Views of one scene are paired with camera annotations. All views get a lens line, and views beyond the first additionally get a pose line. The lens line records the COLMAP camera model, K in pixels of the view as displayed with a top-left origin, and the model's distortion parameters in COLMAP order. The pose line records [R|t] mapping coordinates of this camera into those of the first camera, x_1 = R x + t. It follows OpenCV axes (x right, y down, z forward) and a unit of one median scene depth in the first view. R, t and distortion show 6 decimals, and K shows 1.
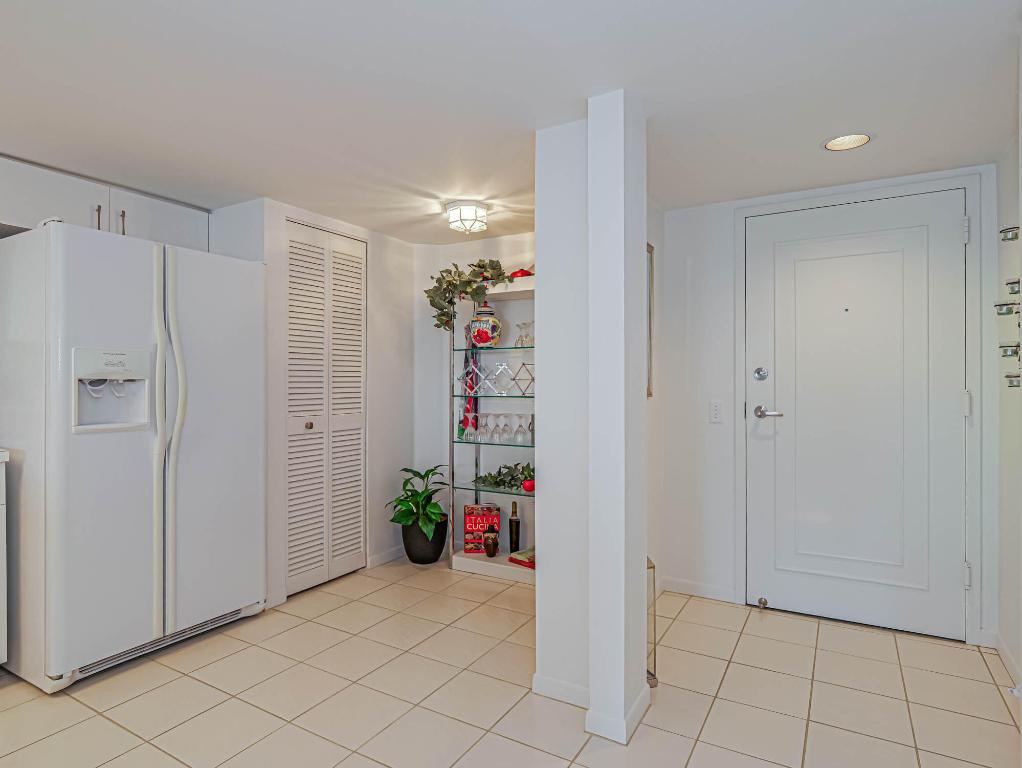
lens RADIAL K [[583.2, 0, 506.3], [0, 583.2, 382.8], [0, 0, 1]] dist [0.000767, -0.002510]
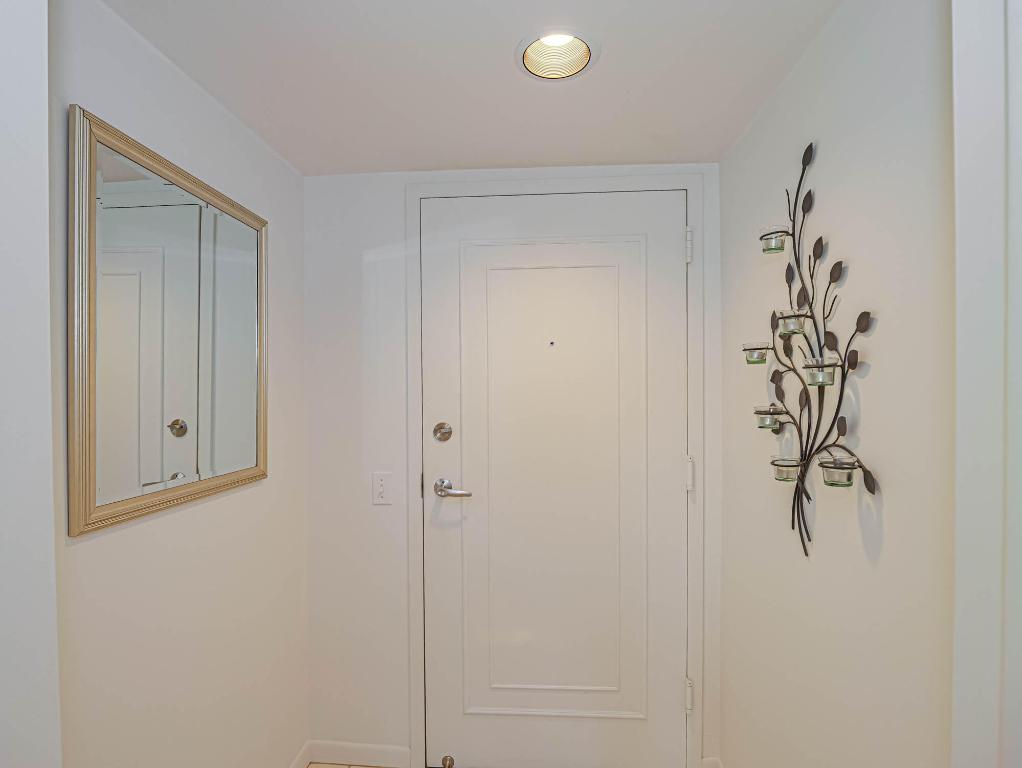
lens RADIAL K [[499.0, 0, 511.6], [0, 499.0, 389.9], [0, 0, 1]] dist [-0.022620, 0.001339]
pose [[0.894731, -0.003637, 0.446590, 0.255128], [0.003678, 0.999993, 0.000777, -0.065732], [-0.446590, 0.000948, 0.894738, 0.456733]]
